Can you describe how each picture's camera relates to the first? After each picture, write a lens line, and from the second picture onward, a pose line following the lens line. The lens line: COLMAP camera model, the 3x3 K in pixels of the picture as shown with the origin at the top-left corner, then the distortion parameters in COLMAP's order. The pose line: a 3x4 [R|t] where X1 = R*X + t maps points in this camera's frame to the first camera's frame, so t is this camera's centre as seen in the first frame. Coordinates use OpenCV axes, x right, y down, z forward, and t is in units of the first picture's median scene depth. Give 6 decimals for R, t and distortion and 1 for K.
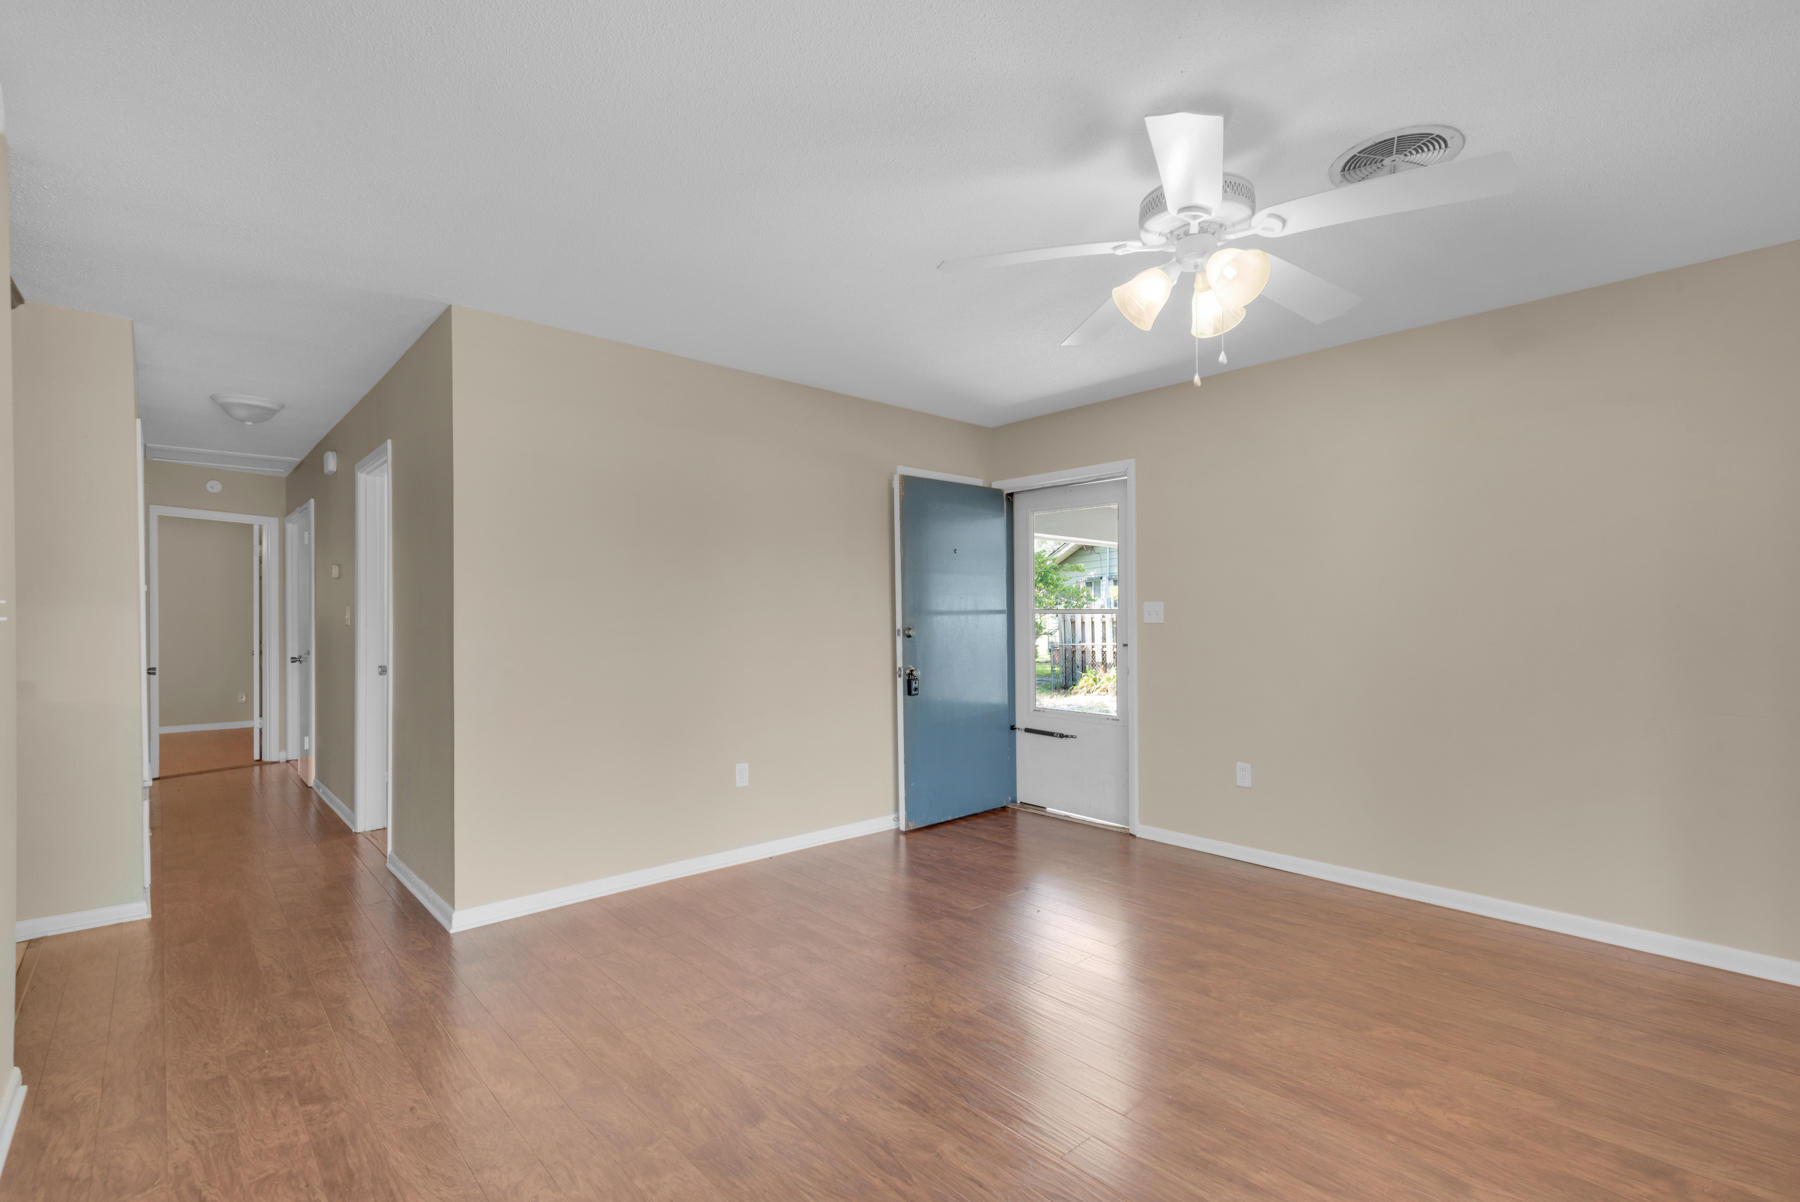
lens RADIAL K [[817.6, 0, 887.4], [0, 817.6, 608.8], [0, 0, 1]] dist [0.006108, -0.002355]
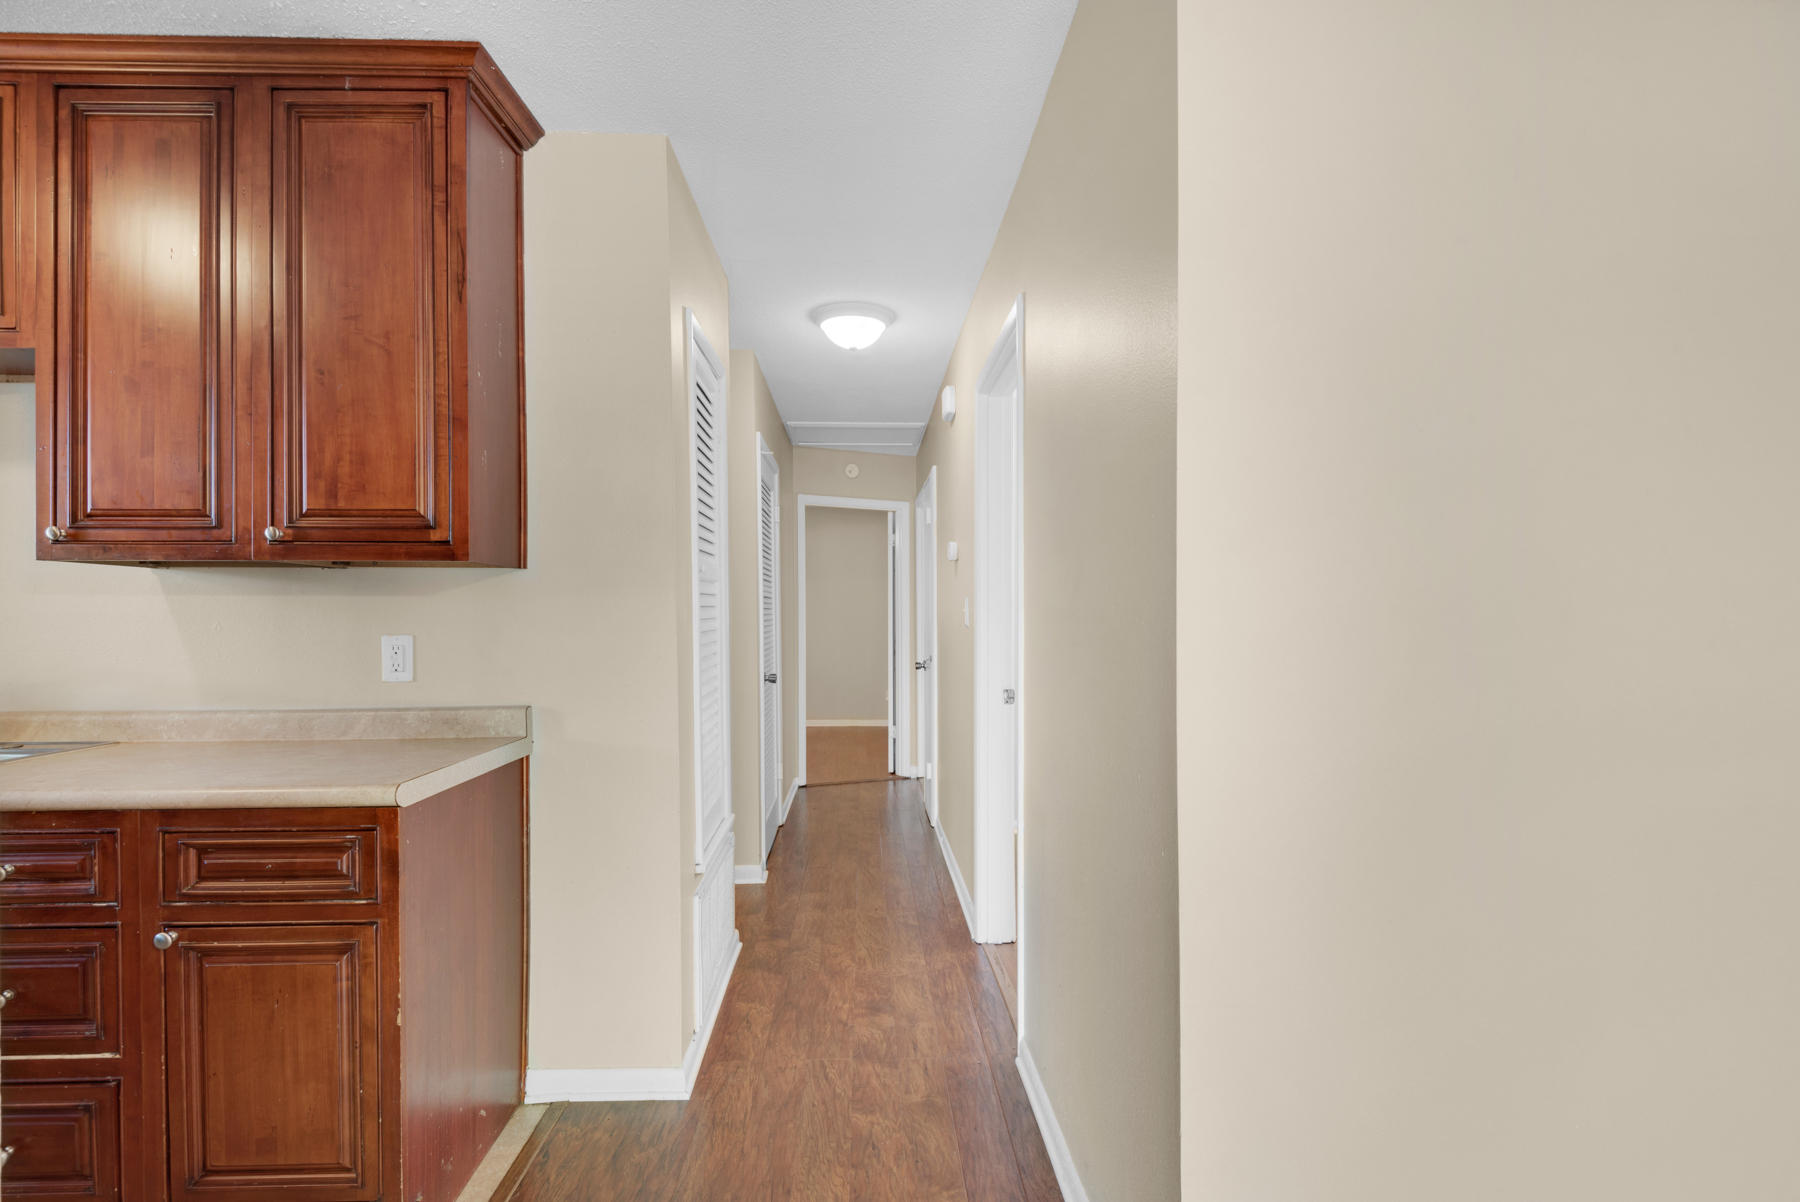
lens RADIAL K [[858.2, 0, 899.5], [0, 858.2, 619.7], [0, 0, 1]] dist [0.001580, -0.000723]
pose [[0.776428, 0.005509, -0.630182, -0.246437], [0.003517, 0.999908, 0.013074, 0.005768], [0.630196, -0.012368, 0.776338, 0.402671]]
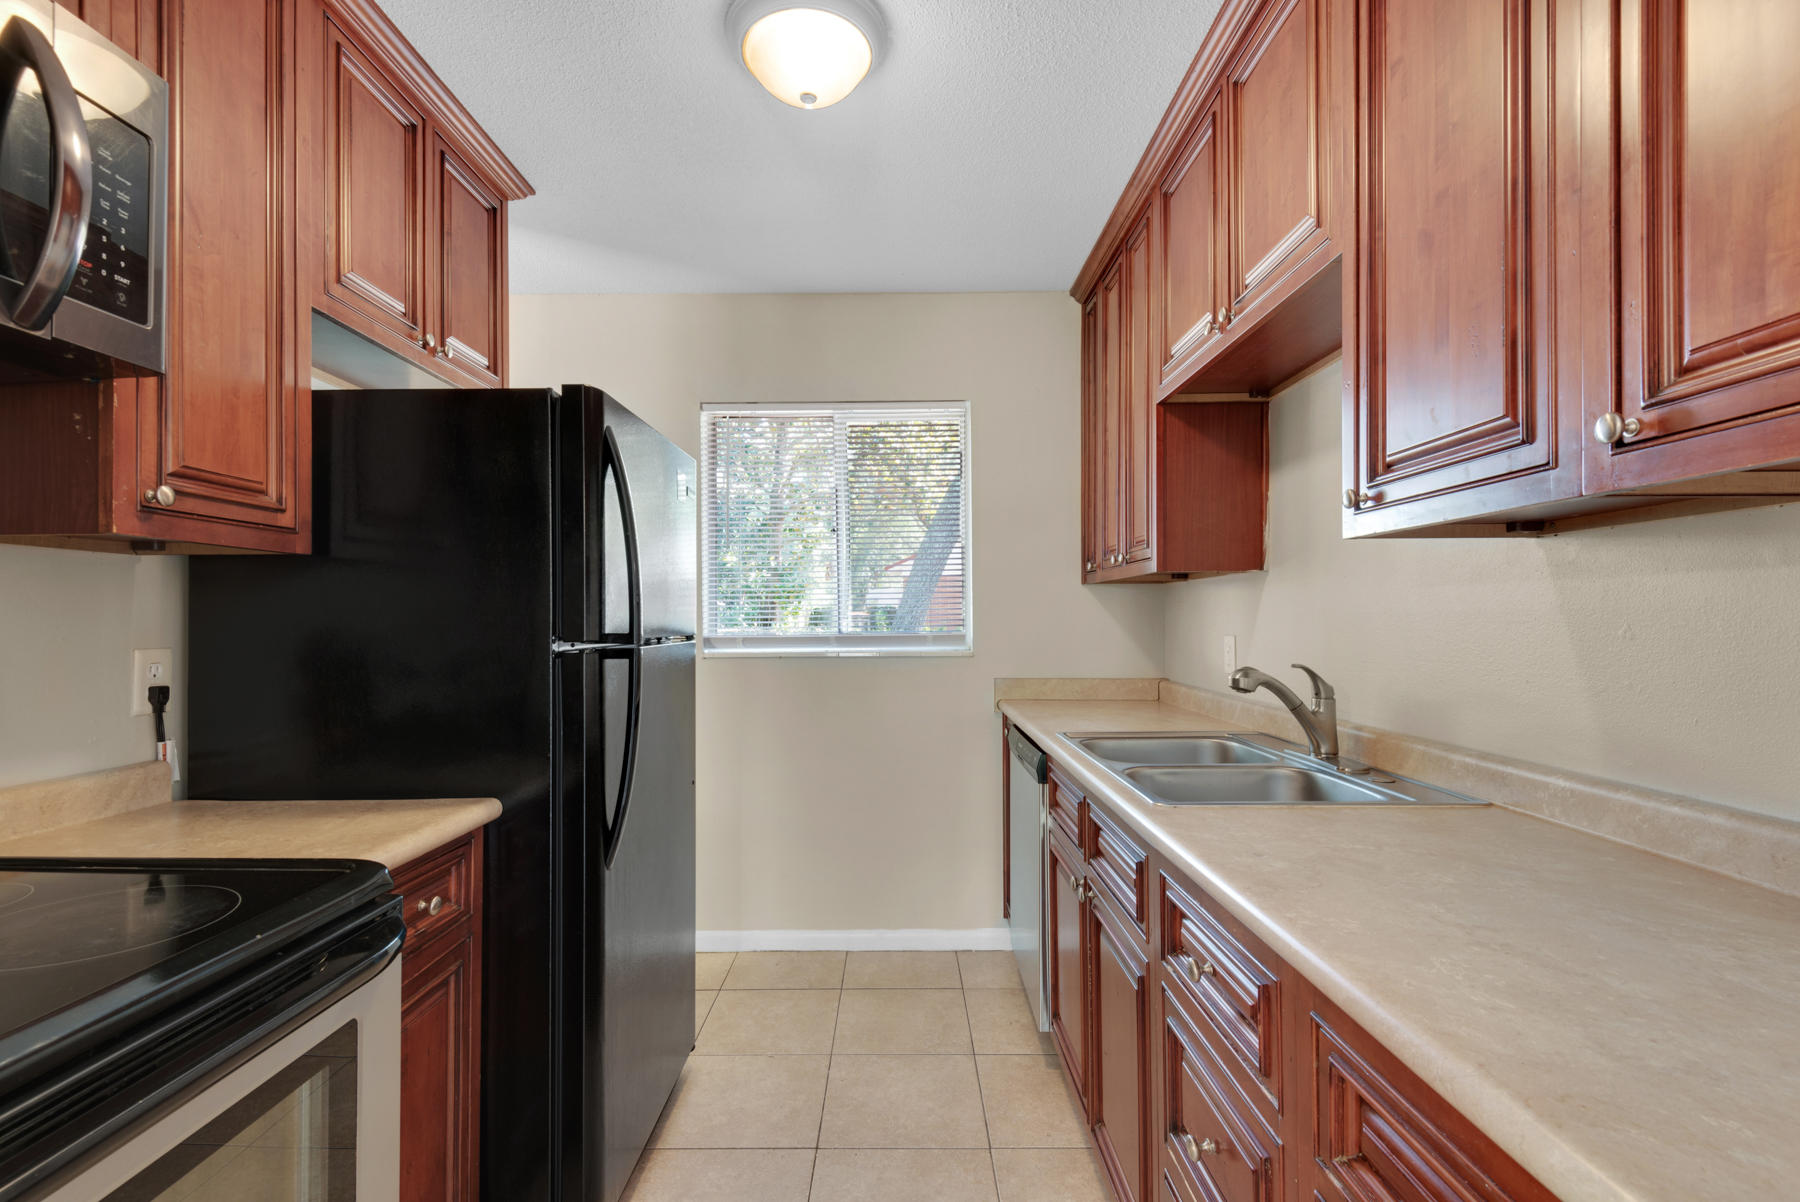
lens RADIAL K [[817.6, 0, 912.8], [0, 817.6, 606.6], [0, 0, 1]] dist [0.006108, -0.002355]
pose [[-0.650111, -0.005668, -0.759818, -0.479744], [0.008049, 0.999865, -0.014345, 0.007852], [0.759796, -0.015441, -0.649978, 0.518435]]
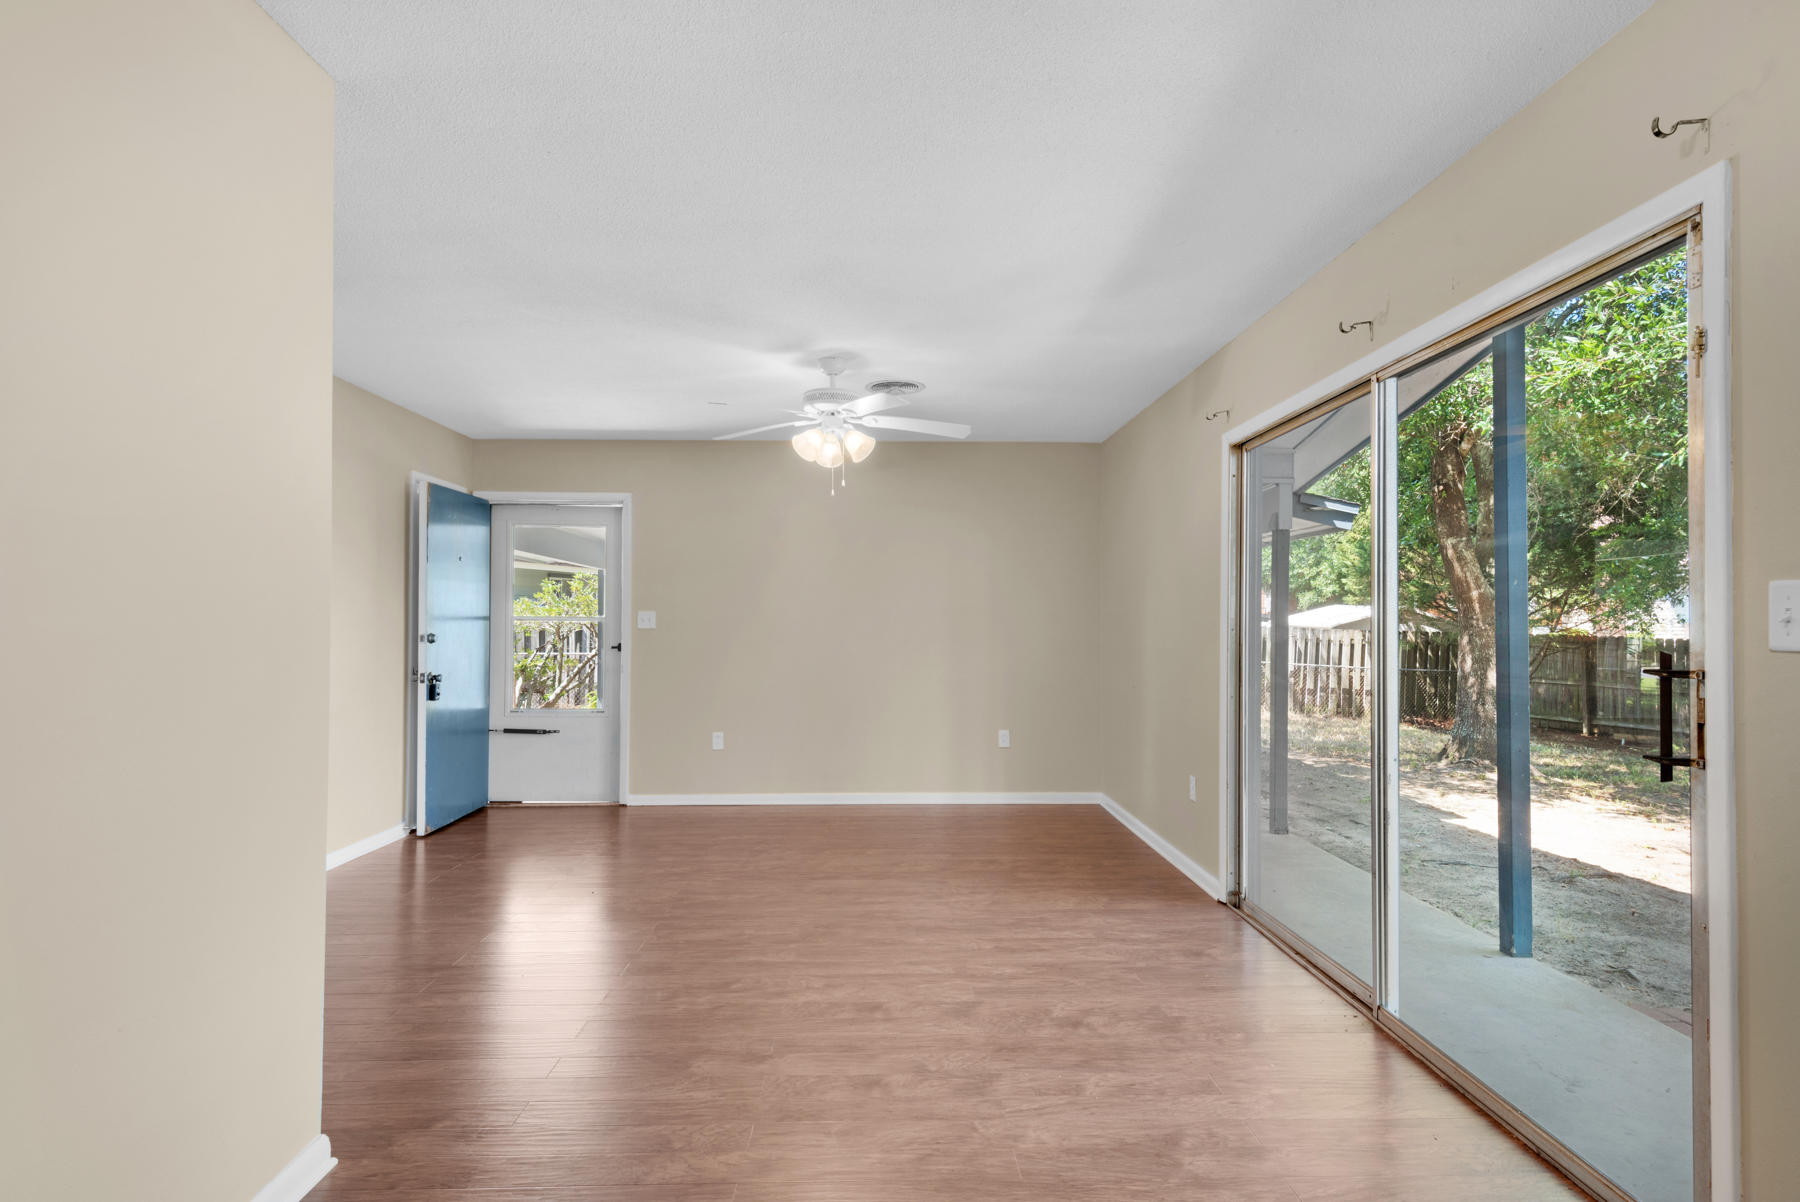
lens RADIAL K [[973.9, 0, 915.6], [0, 973.9, 603.1], [0, 0, 1]] dist [0.008372, 0.000377]
pose [[0.631029, 0.020437, 0.775490, -0.476224], [-0.010271, 0.999785, -0.017990, 0.001337], [-0.775692, 0.003387, 0.631103, -0.203813]]
